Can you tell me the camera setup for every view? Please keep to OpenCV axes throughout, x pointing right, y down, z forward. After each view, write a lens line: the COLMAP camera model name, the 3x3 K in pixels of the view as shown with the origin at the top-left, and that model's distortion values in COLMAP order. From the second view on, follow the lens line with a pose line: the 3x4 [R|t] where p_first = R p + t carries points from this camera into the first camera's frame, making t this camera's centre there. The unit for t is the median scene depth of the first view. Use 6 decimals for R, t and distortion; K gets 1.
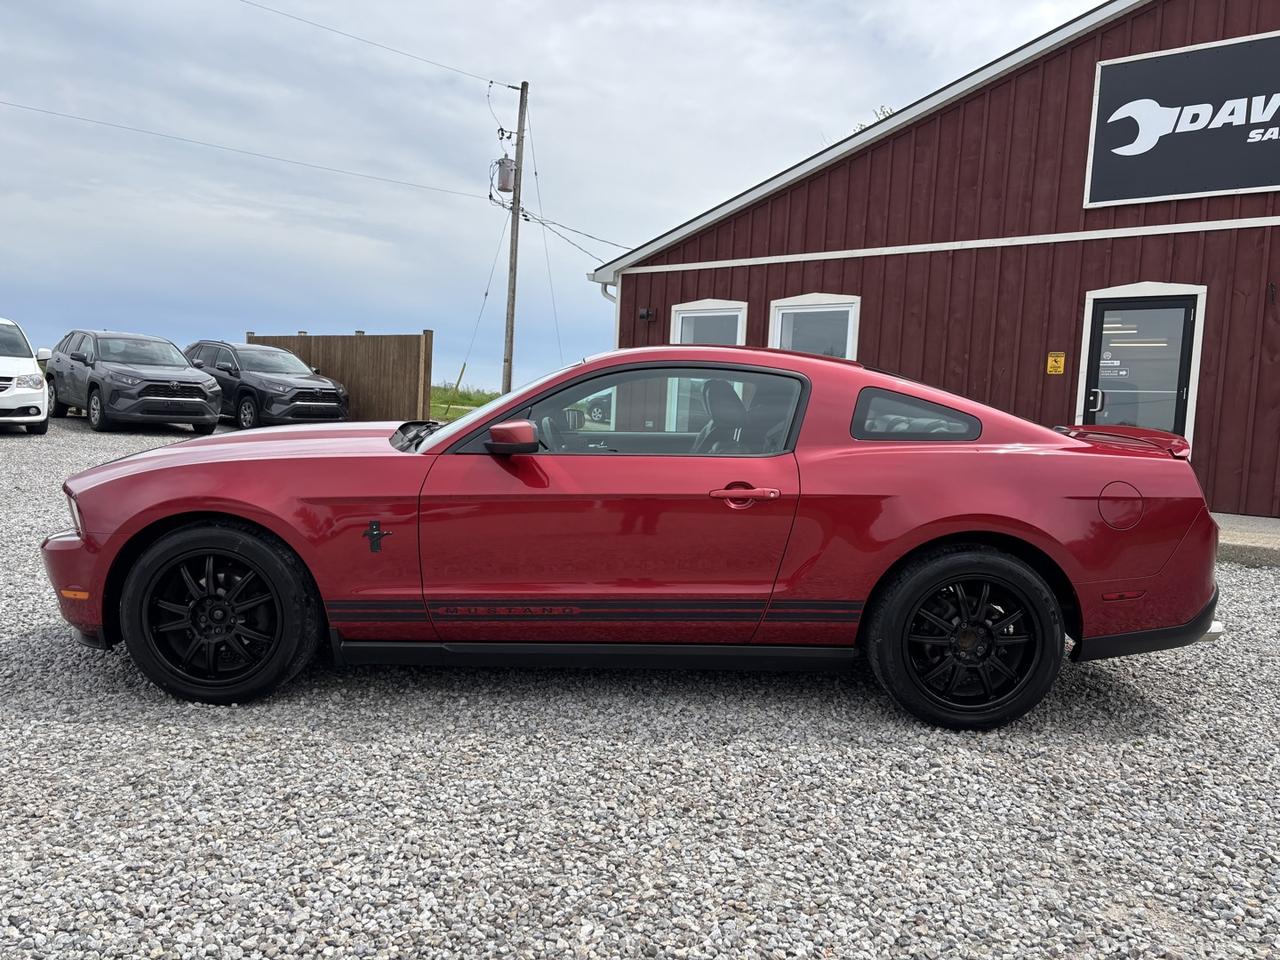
lens RADIAL K [[977.1, 0, 646.1], [0, 977.1, 479.4], [0, 0, 1]] dist [0.099261, -0.103606]
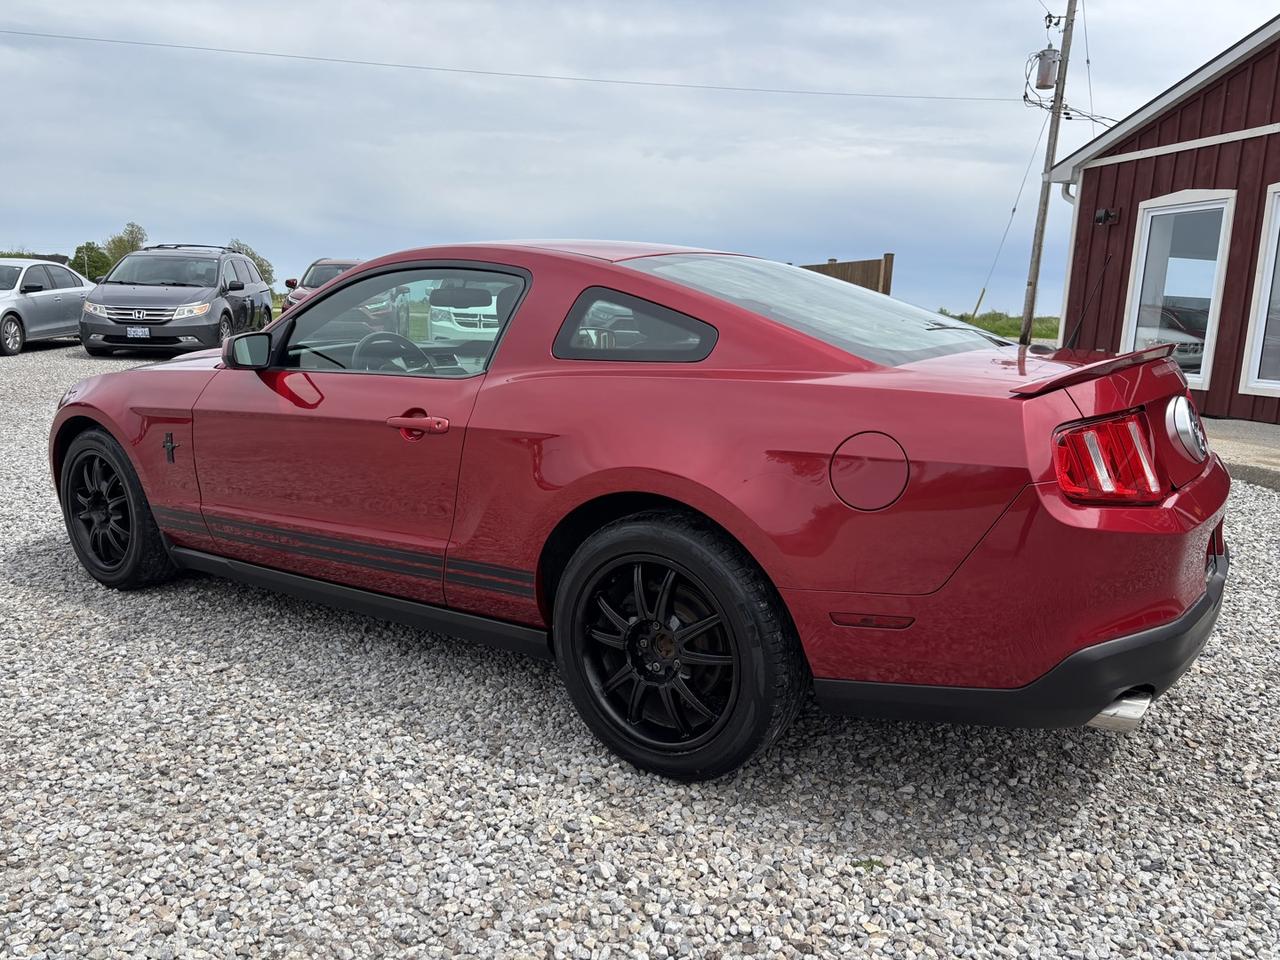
lens RADIAL K [[977.1, 0, 646.1], [0, 977.1, 479.4], [0, 0, 1]] dist [0.099261, -0.103606]
pose [[0.824513, 0.078230, -0.560409, 0.155512], [-0.040912, 0.996047, 0.078850, -0.002239], [0.564362, -0.042085, 0.824454, 0.096256]]
